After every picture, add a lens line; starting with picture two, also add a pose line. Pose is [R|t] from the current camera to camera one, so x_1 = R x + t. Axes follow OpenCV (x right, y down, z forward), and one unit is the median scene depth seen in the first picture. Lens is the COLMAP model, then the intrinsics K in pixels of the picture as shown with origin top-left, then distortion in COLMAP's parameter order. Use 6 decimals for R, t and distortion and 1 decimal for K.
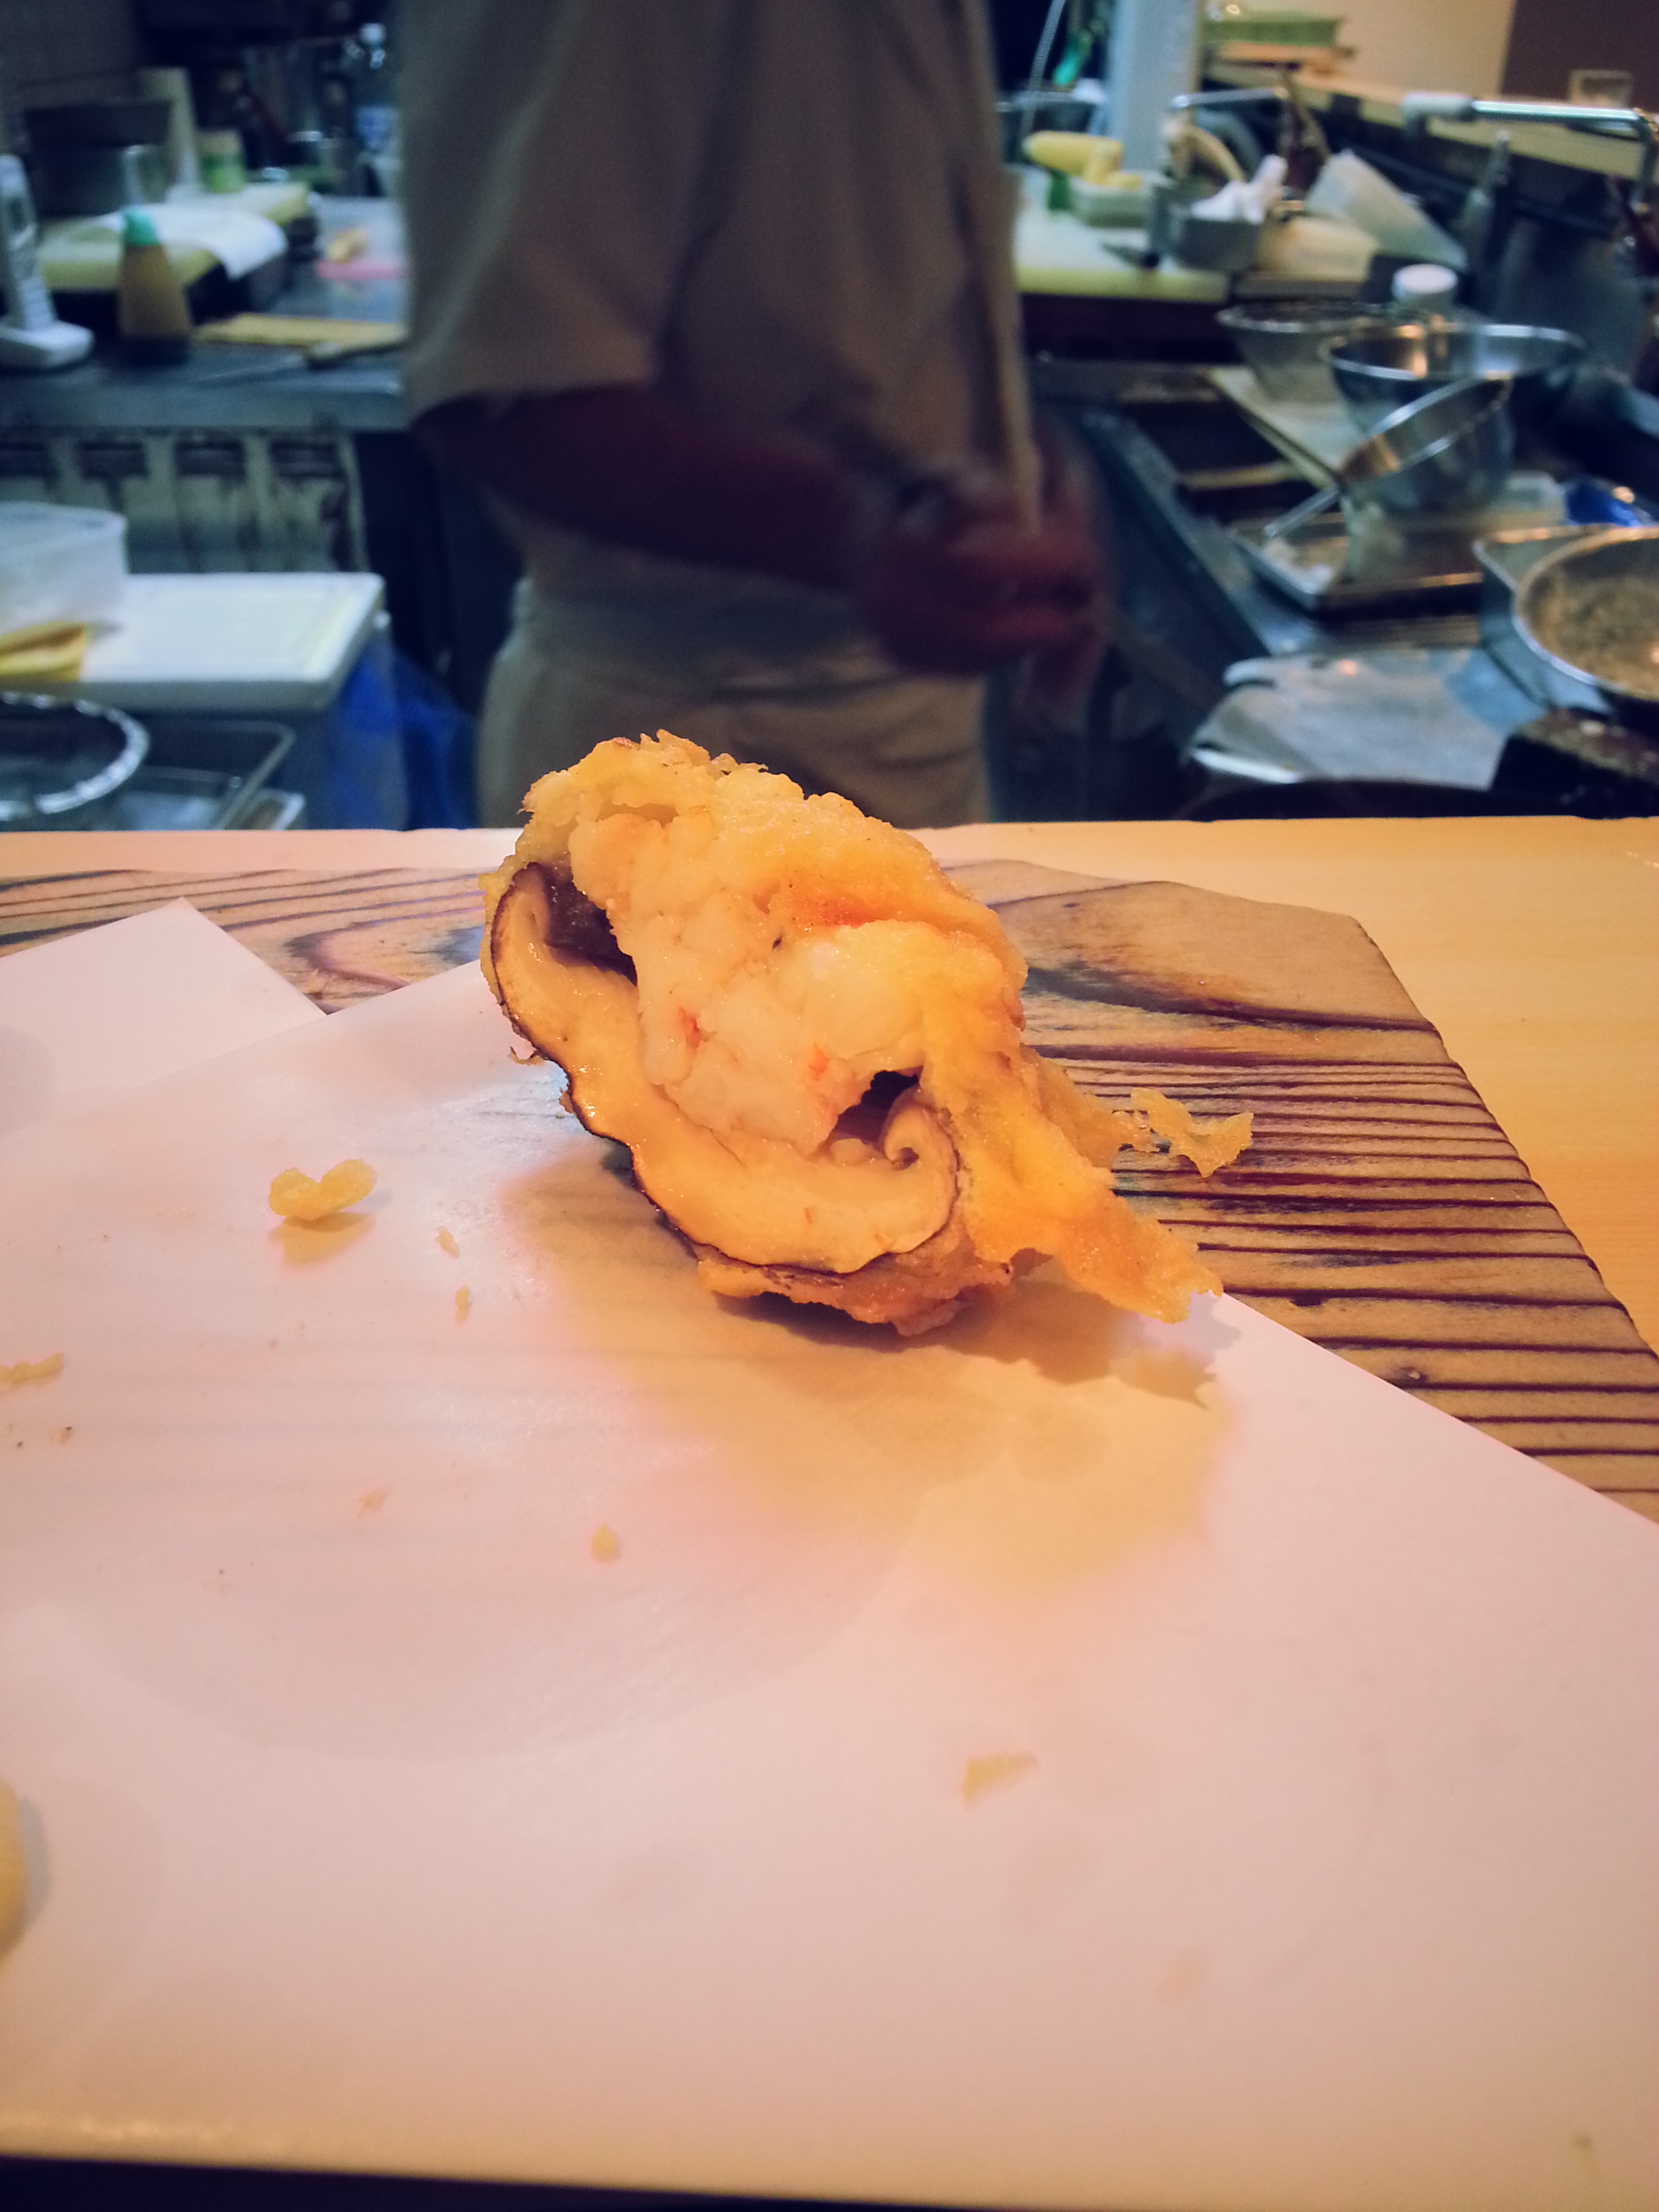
lens RADIAL K [[1777.5, 0, 829.5], [0, 1777.5, 1106.0], [0, 0, 1]] dist [0.188973, -0.323982]
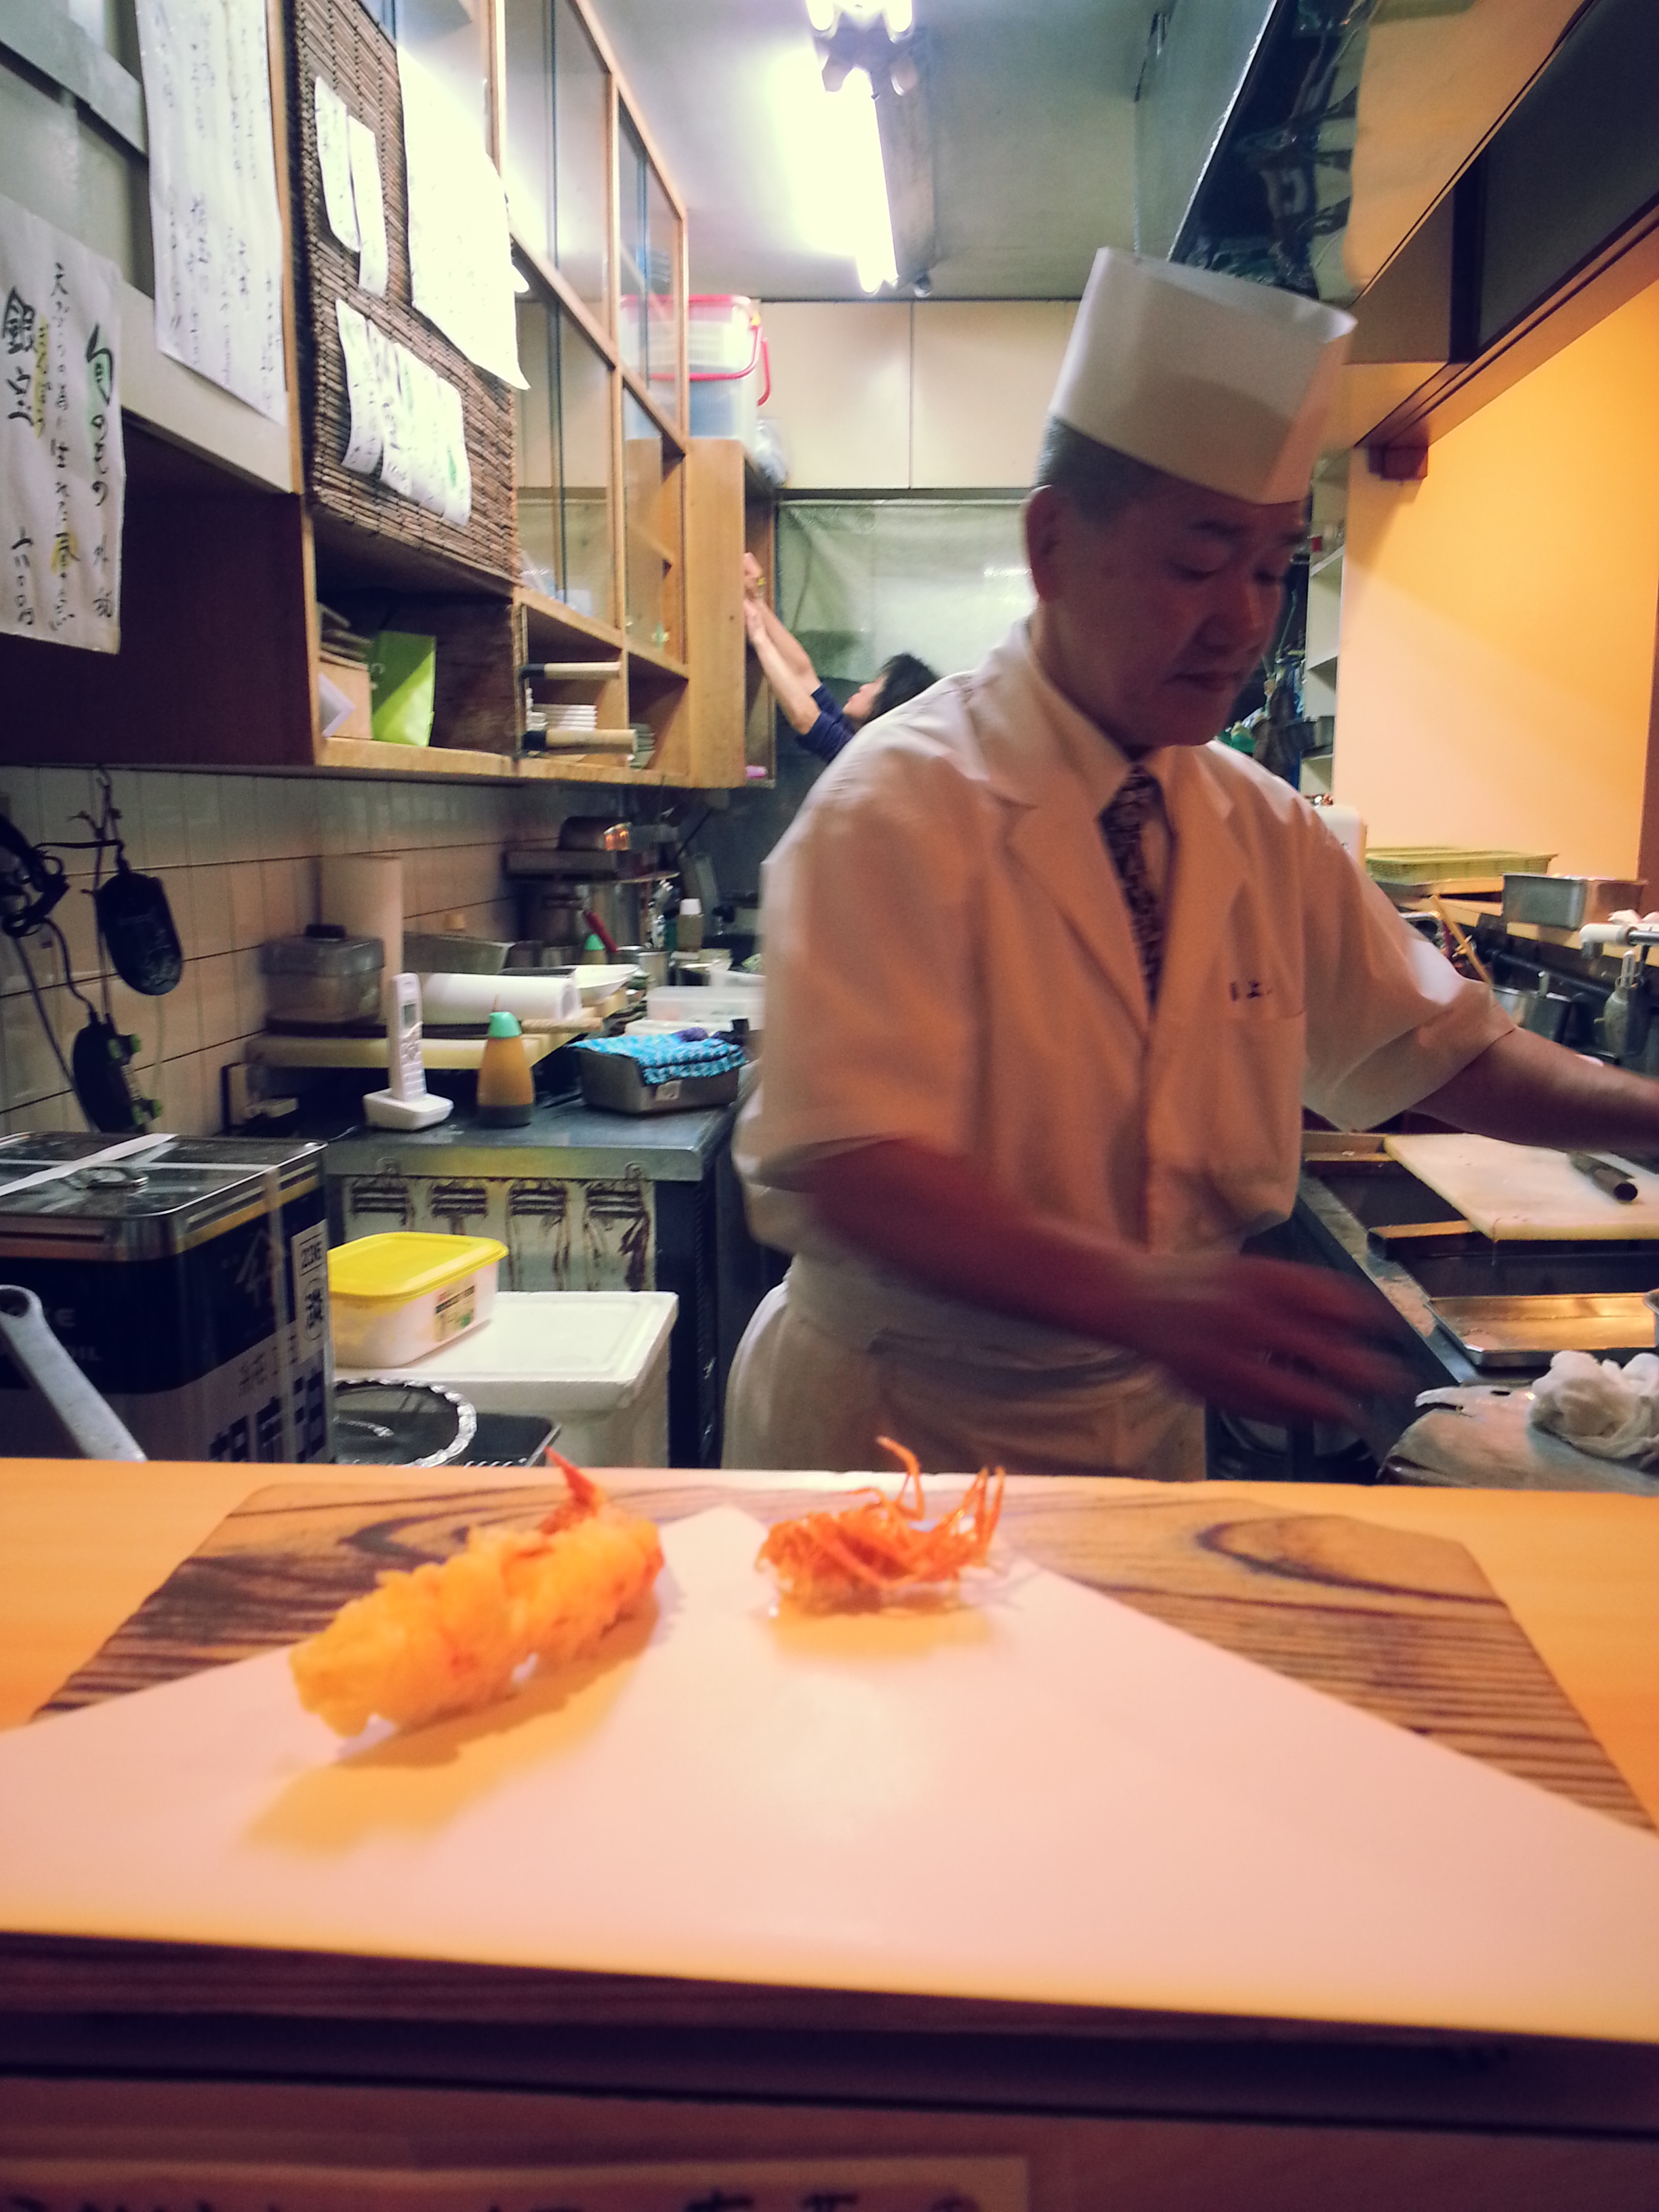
lens RADIAL K [[1937.7, 0, 829.5], [0, 1937.7, 1106.0], [0, 0, 1]] dist [-0.000340, 0.000130]
pose [[0.995407, 0.015193, -0.094520, -0.027023], [-0.049120, 0.928506, -0.368054, 0.049525], [0.082170, 0.371006, 0.924988, -0.195372]]
